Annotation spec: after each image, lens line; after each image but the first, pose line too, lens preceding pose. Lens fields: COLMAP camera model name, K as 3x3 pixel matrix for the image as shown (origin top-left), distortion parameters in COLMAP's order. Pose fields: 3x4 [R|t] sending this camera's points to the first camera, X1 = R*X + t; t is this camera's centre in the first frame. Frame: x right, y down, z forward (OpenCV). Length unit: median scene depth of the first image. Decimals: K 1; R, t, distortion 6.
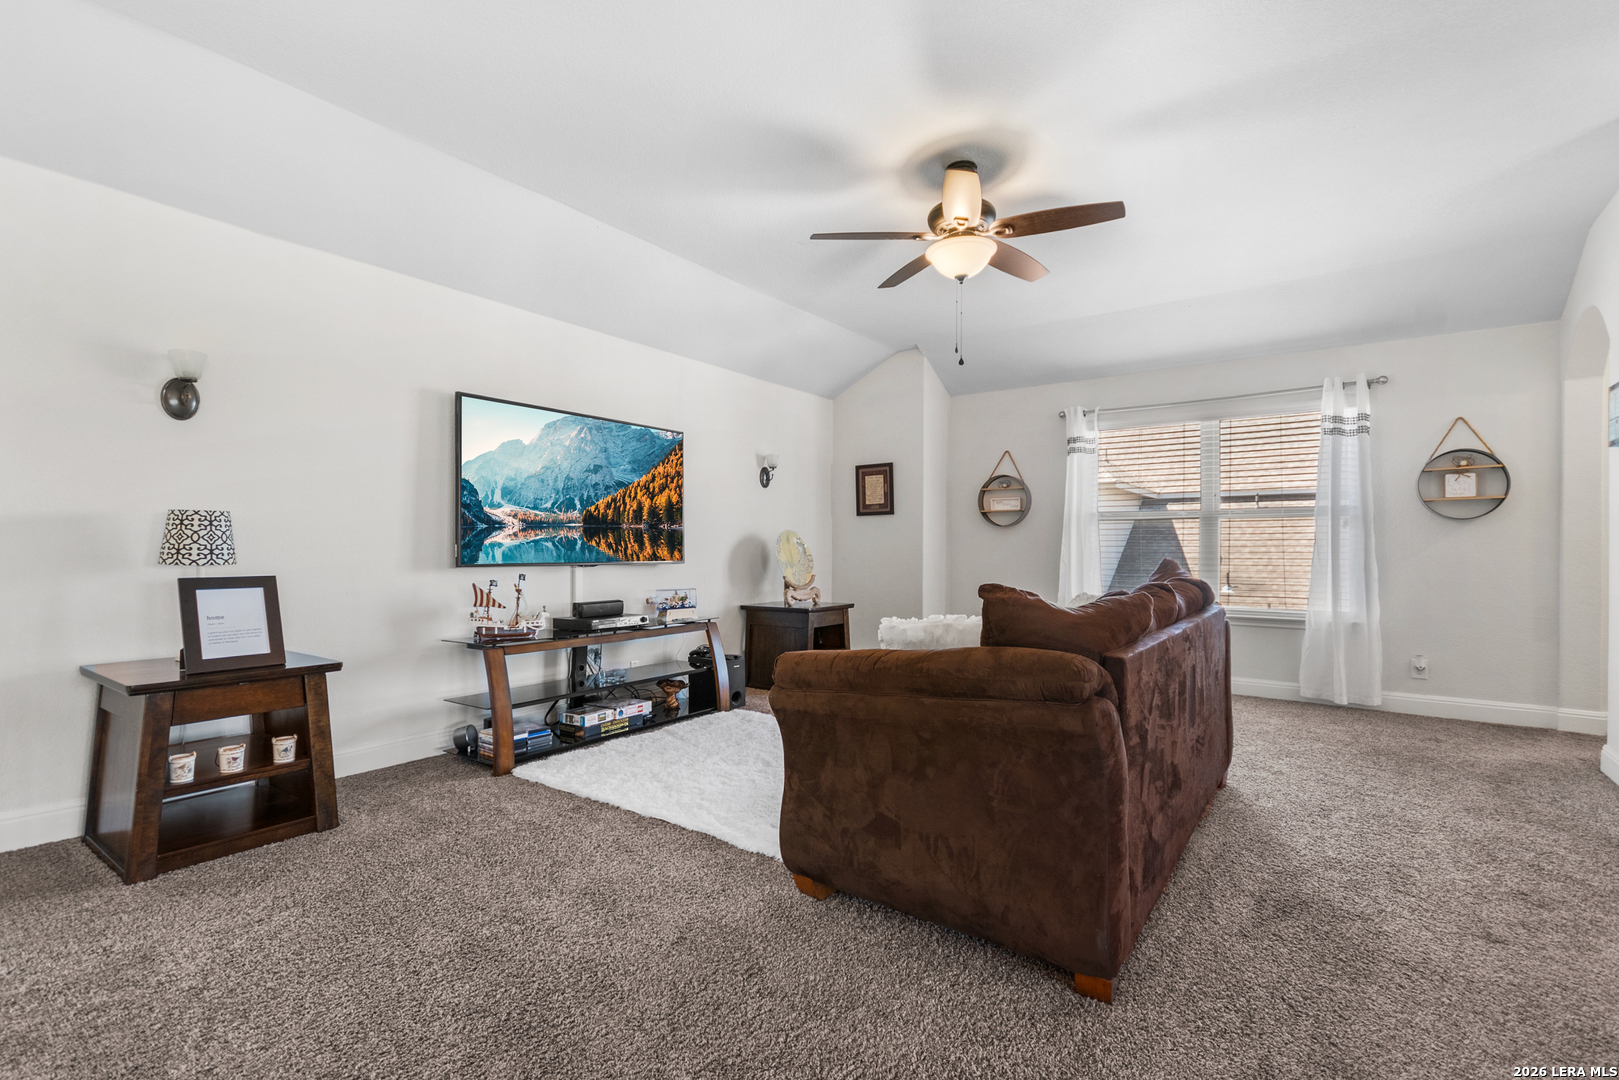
lens RADIAL K [[706.6, 0, 812.0], [0, 706.6, 566.2], [0, 0, 1]] dist [-0.015274, -0.000236]
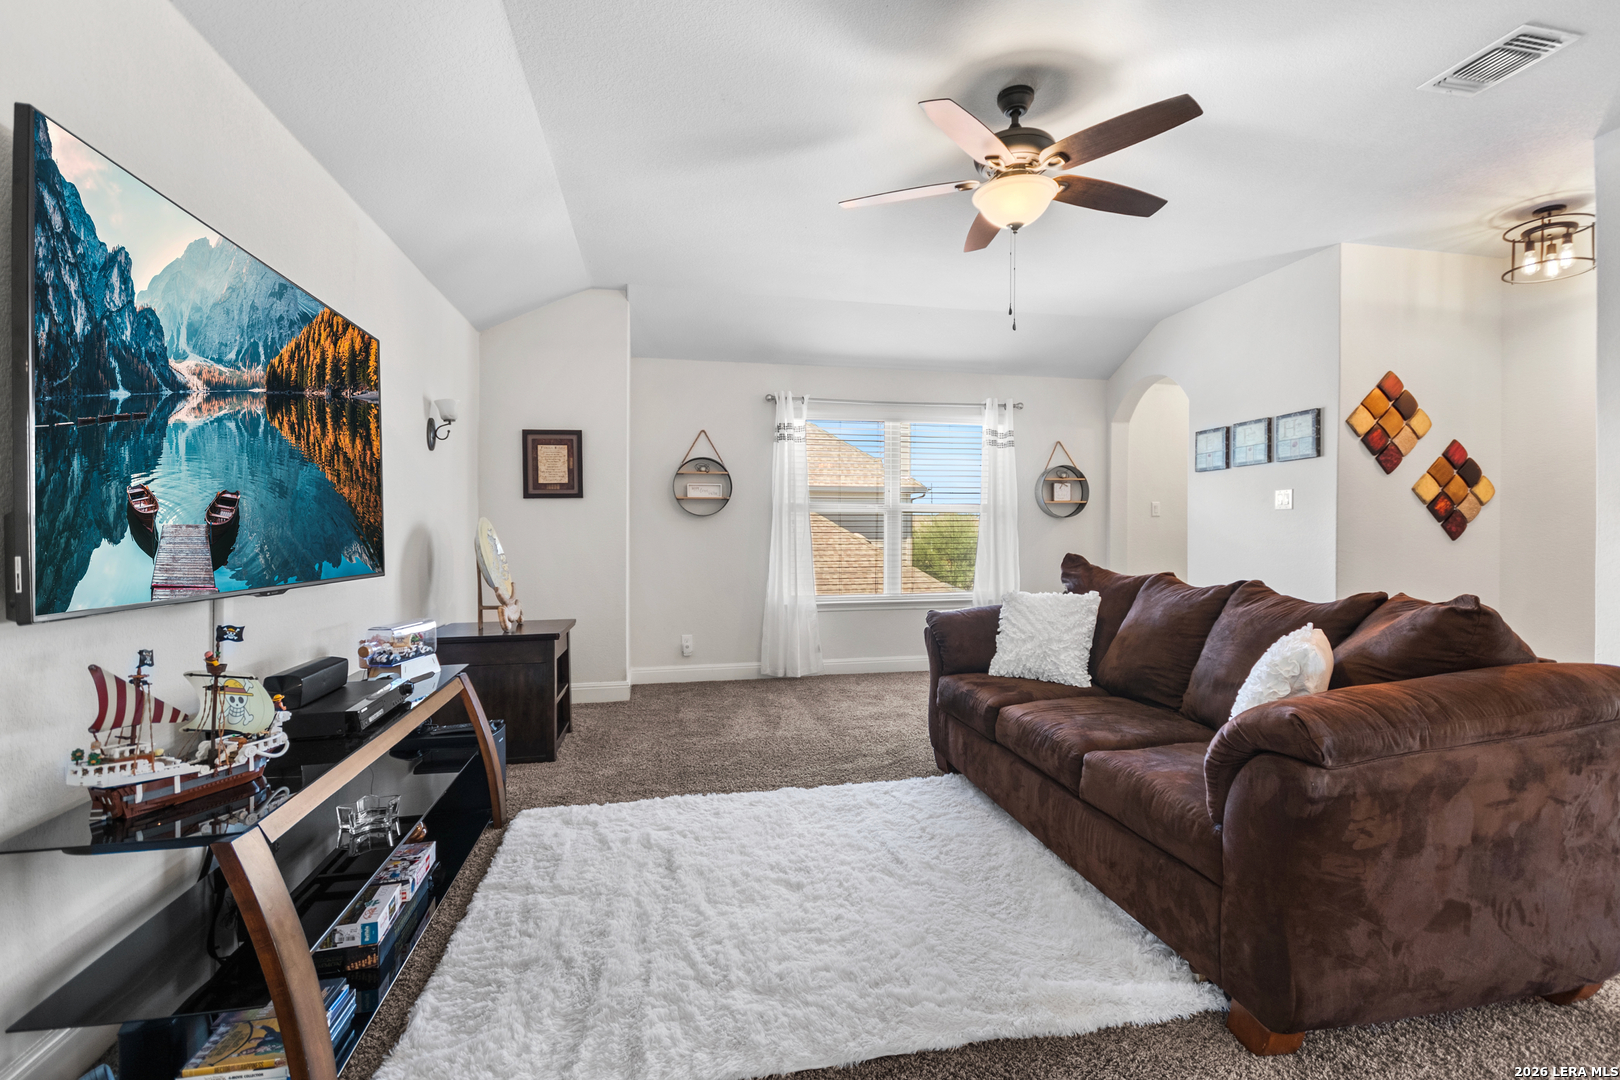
lens RADIAL K [[716.6, 0, 824.0], [0, 716.6, 550.5], [0, 0, 1]] dist [0.000333, -0.003184]
pose [[0.690024, -0.018734, 0.723544, -0.309217], [0.021213, 0.999759, 0.005656, -0.017488], [-0.723476, 0.011446, 0.690255, 0.313299]]
